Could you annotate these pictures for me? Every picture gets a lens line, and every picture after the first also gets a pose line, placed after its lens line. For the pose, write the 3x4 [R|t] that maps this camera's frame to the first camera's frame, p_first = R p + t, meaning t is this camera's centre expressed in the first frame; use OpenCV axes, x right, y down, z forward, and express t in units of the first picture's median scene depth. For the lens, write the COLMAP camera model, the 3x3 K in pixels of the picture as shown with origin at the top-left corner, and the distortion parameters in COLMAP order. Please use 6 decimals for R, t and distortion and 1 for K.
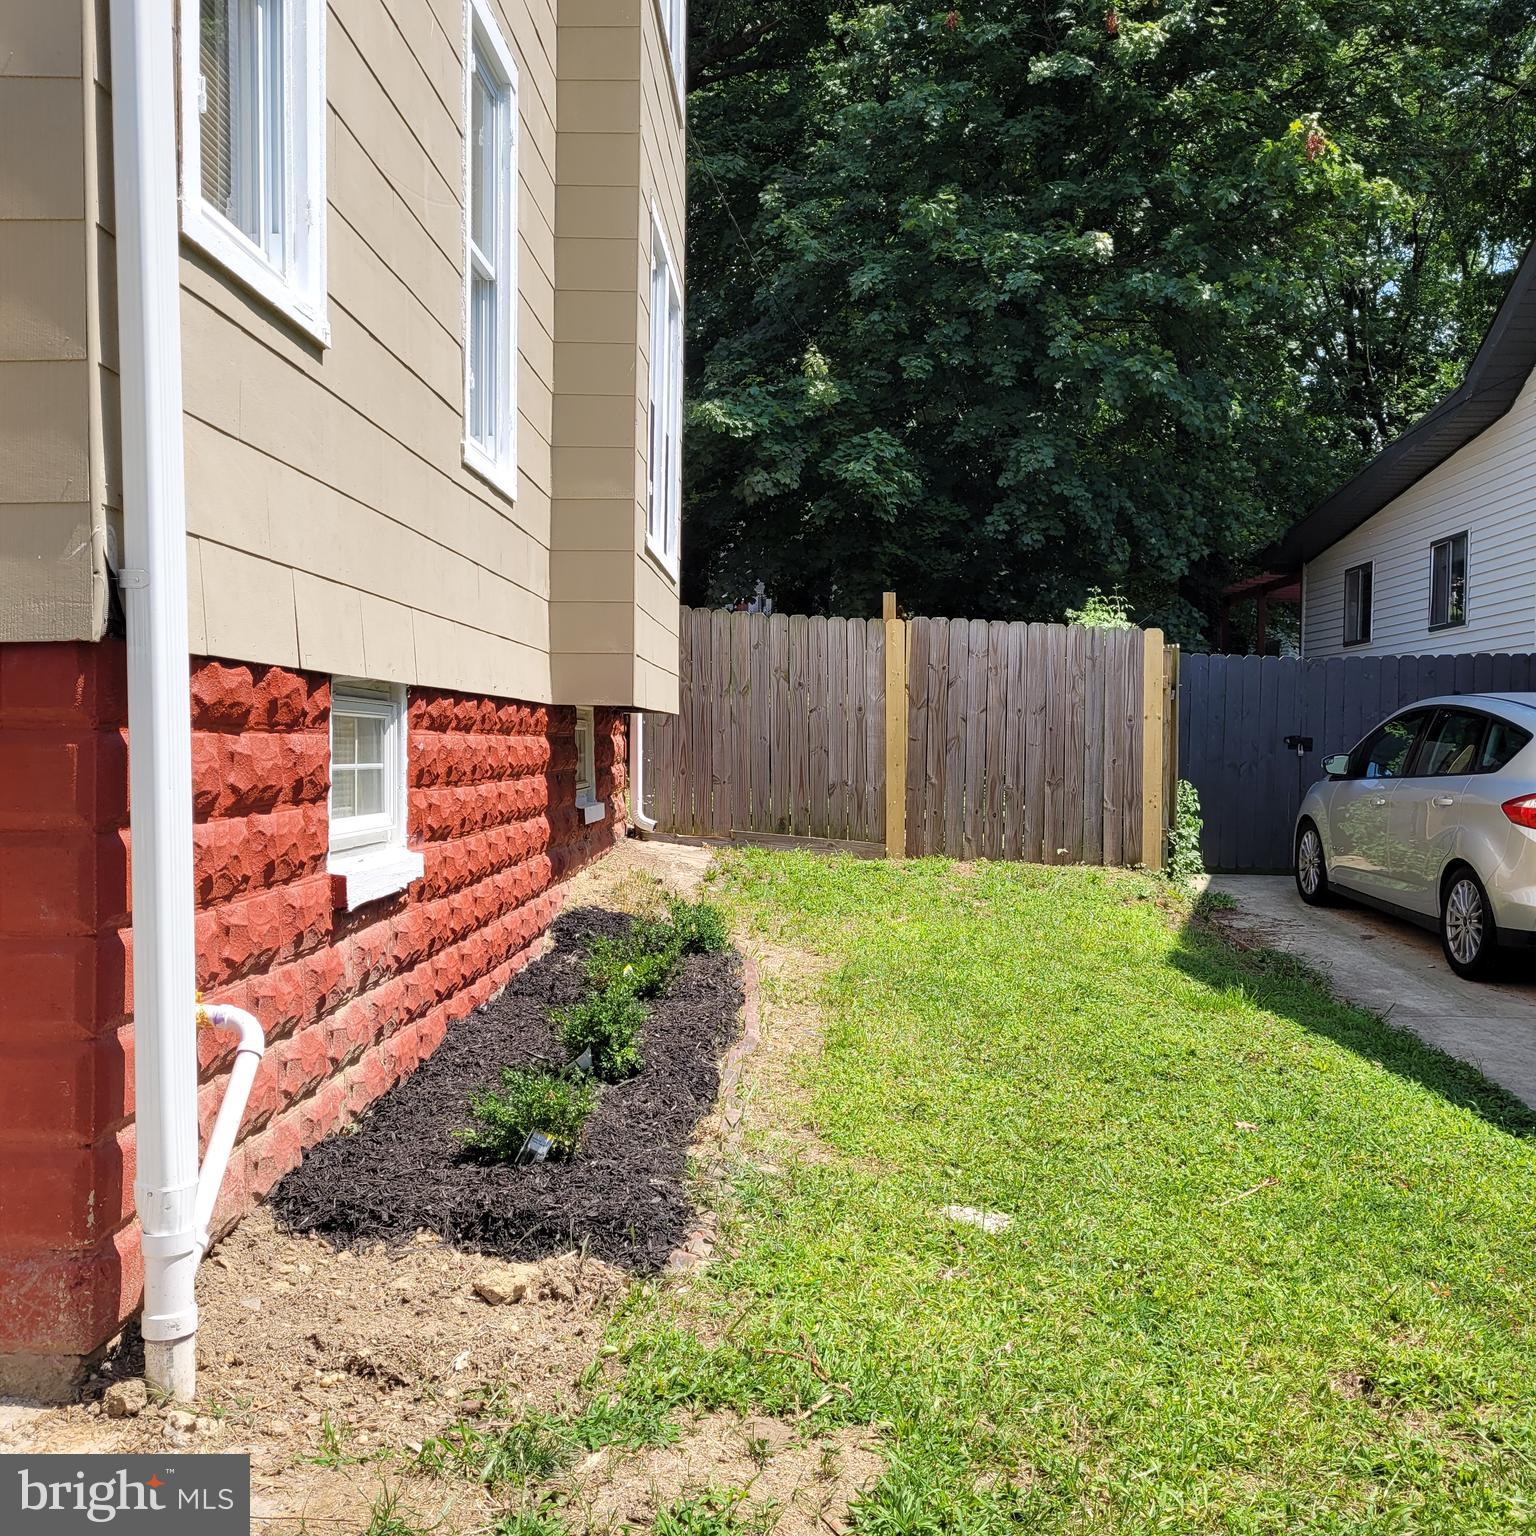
lens RADIAL K [[1529.9, 0, 768.0], [0, 1529.9, 768.0], [0, 0, 1]] dist [0.071641, -0.017975]
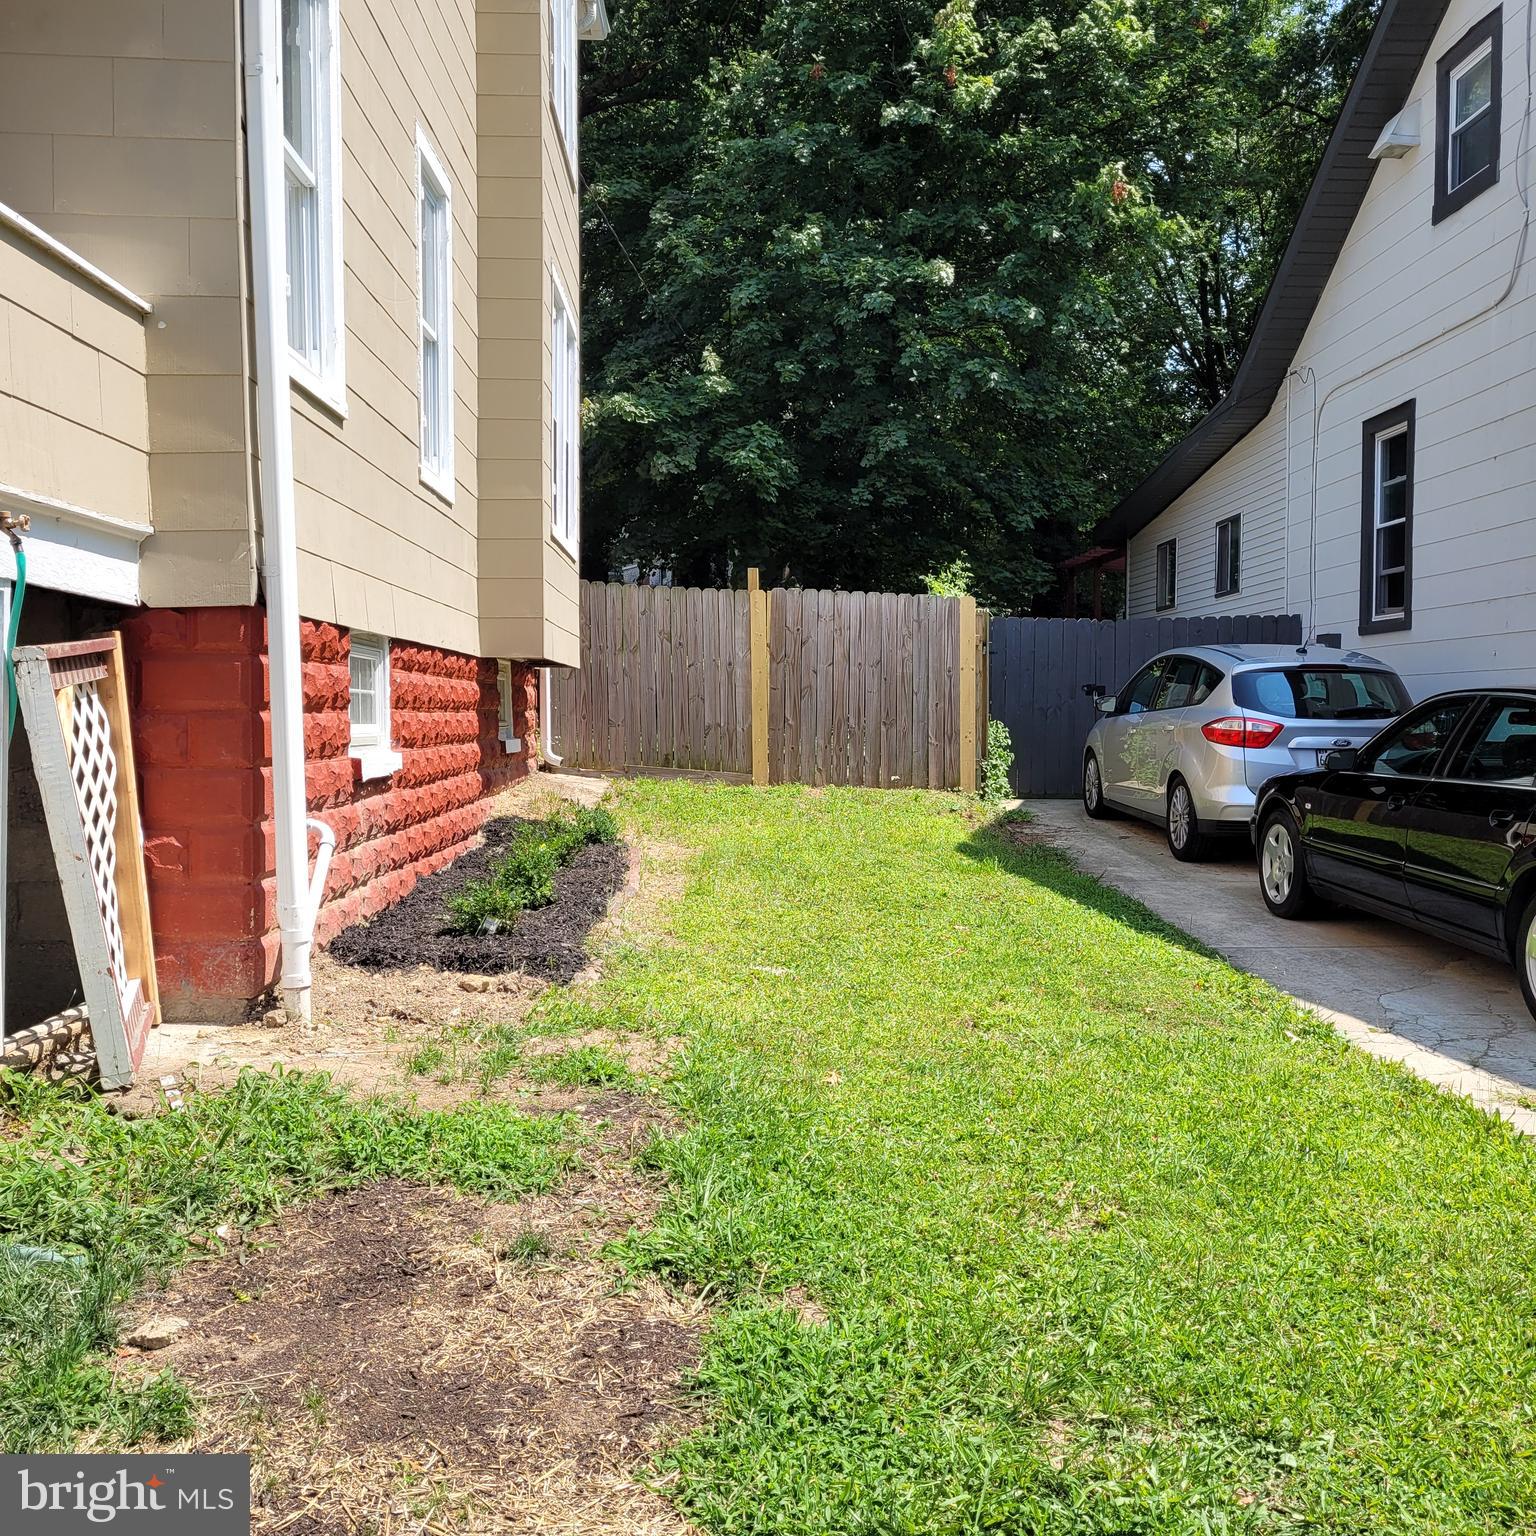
lens RADIAL K [[1523.4, 0, 769.9], [0, 1523.4, 737.9], [0, 0, 1]] dist [0.044742, -0.031067]
pose [[0.997962, -0.013270, 0.062410, 0.022683], [0.013311, 0.999911, -0.000245, 0.030783], [-0.062402, 0.001075, 0.998051, -0.312664]]
